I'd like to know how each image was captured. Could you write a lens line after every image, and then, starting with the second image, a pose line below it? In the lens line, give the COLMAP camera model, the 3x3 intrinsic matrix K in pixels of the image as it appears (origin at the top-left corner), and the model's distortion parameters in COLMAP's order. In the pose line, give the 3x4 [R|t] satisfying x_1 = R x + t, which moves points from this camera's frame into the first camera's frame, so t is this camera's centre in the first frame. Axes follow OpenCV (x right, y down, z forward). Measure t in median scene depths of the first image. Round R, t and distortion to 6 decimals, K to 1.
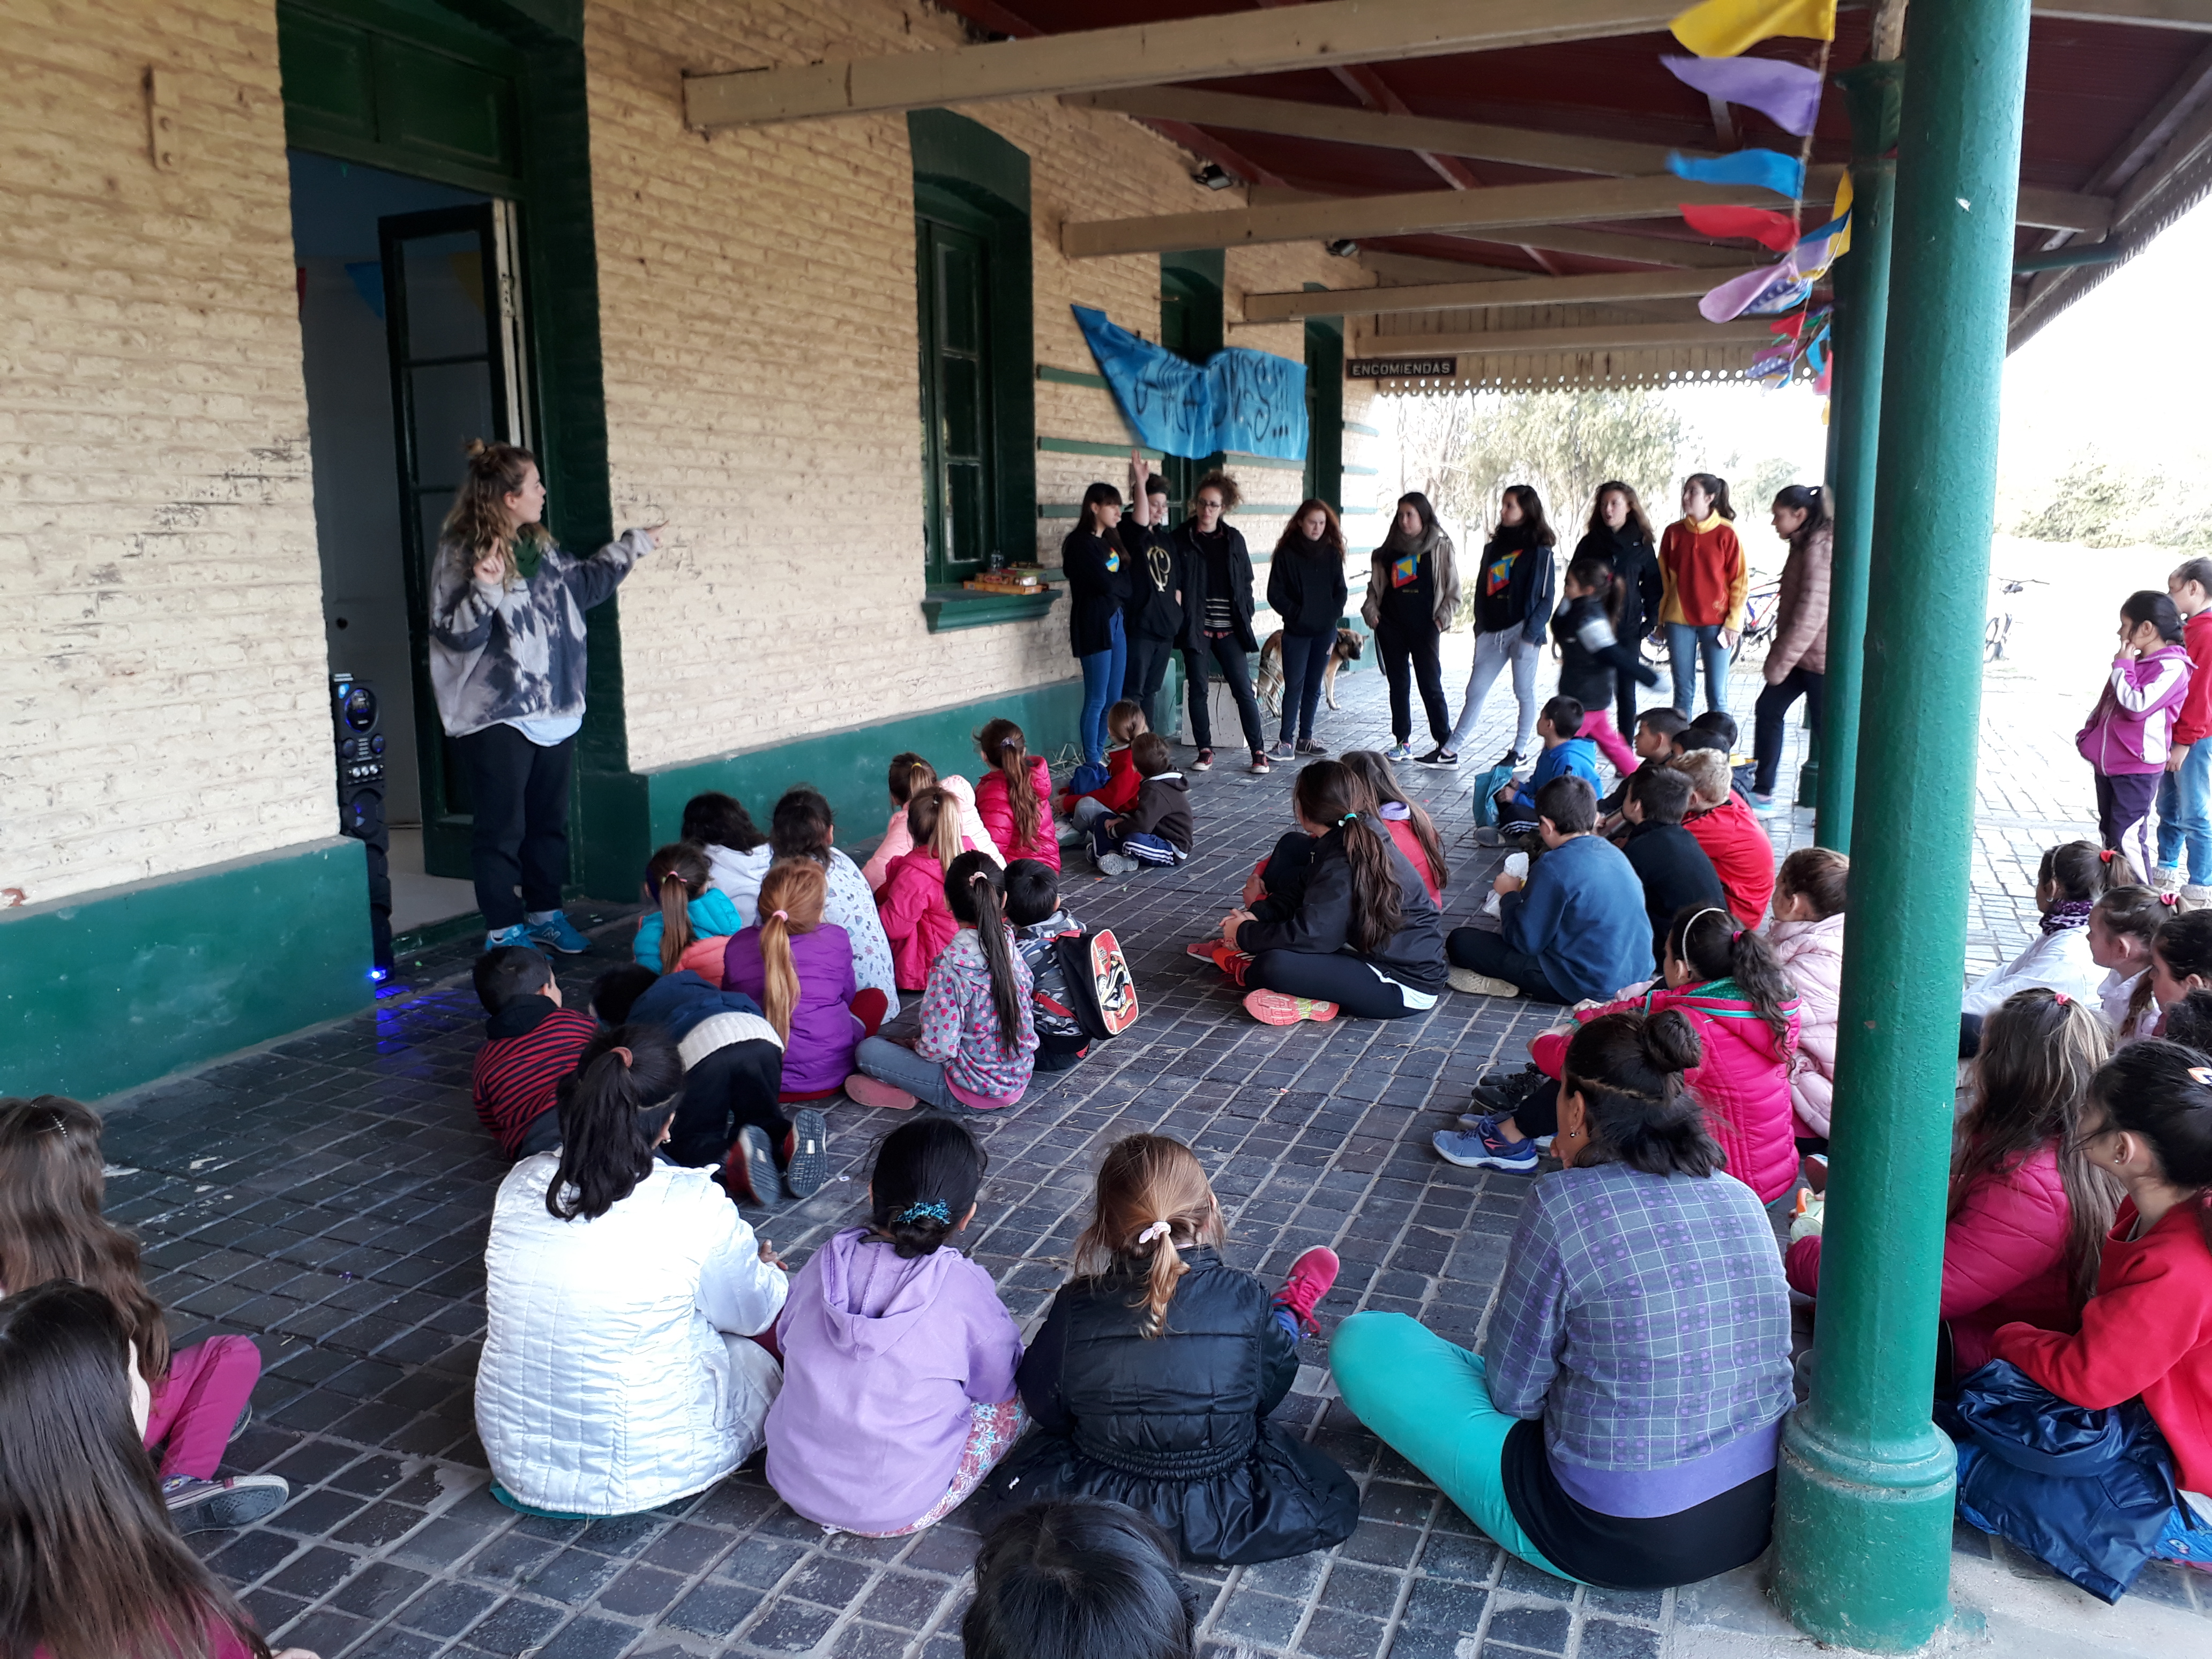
lens RADIAL K [[1765.9, 0, 1118.2], [0, 1765.9, 835.2], [0, 0, 1]] dist [0.127378, -0.192333]
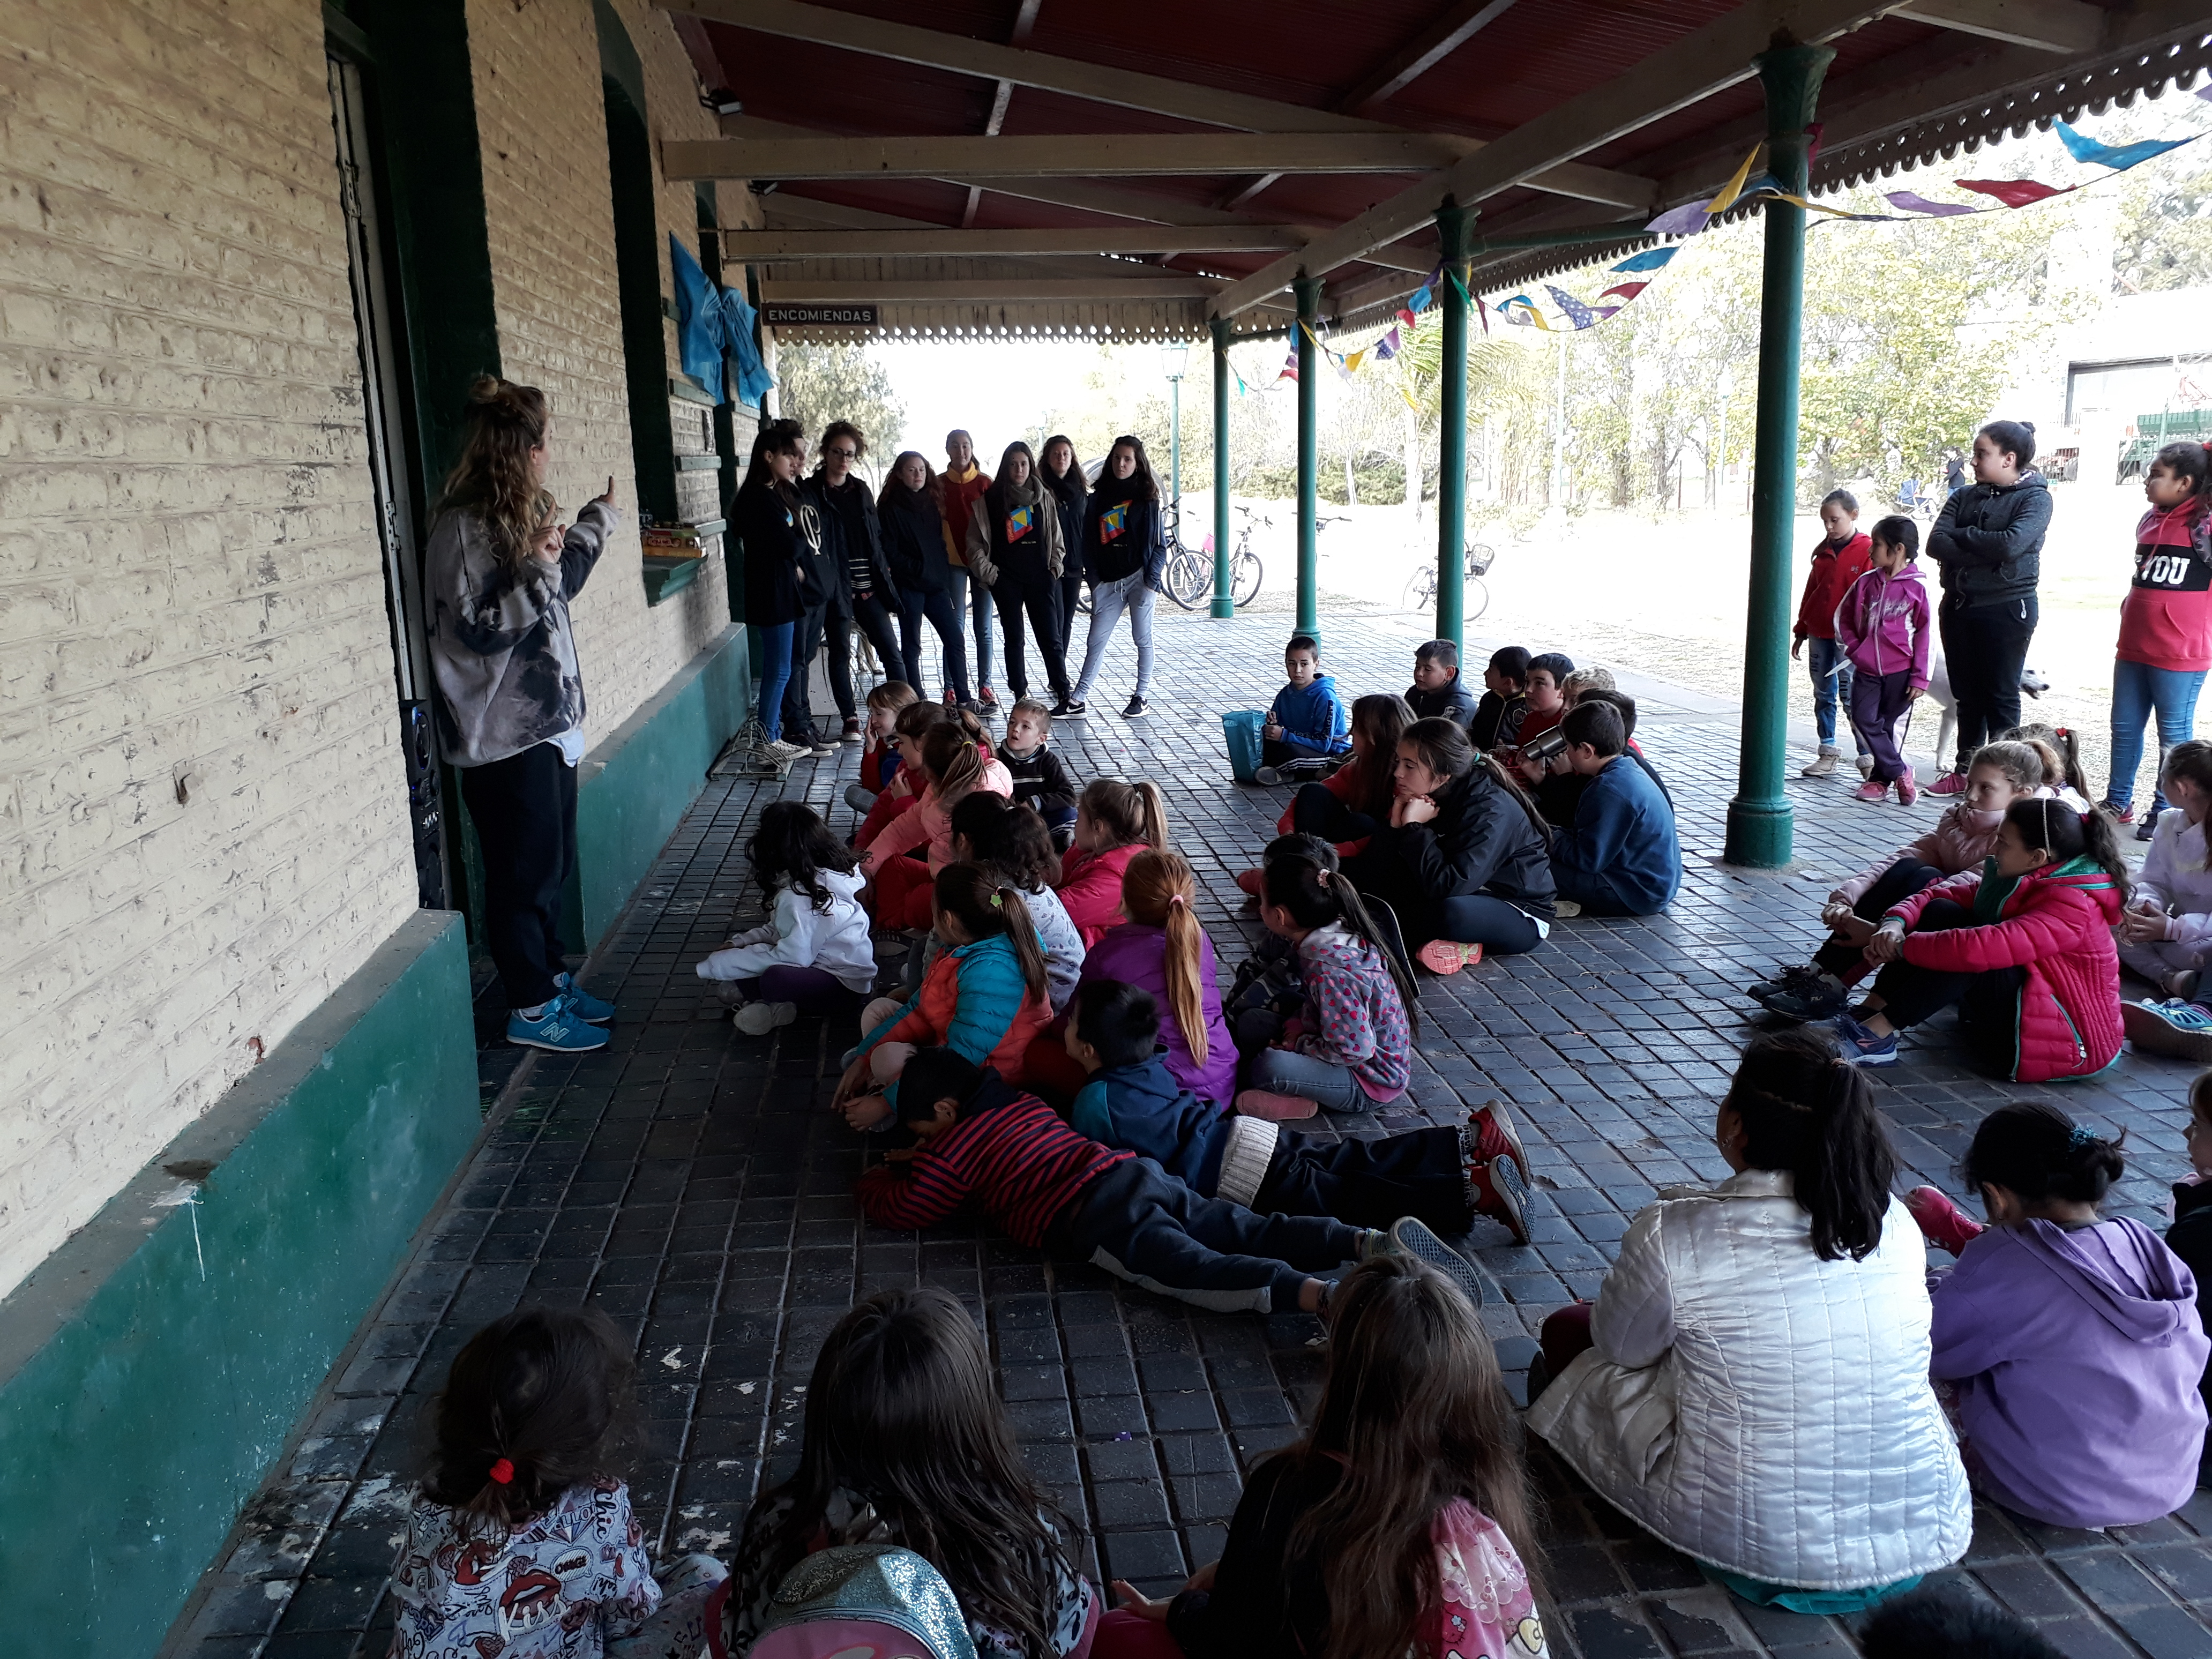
lens RADIAL K [[1765.9, 0, 1118.2], [0, 1765.9, 835.2], [0, 0, 1]] dist [0.127378, -0.192333]
pose [[0.882074, -0.112863, 0.457391, -0.327685], [0.101888, 0.993604, 0.048685, -0.023411], [-0.459960, 0.003659, 0.887932, 0.126744]]
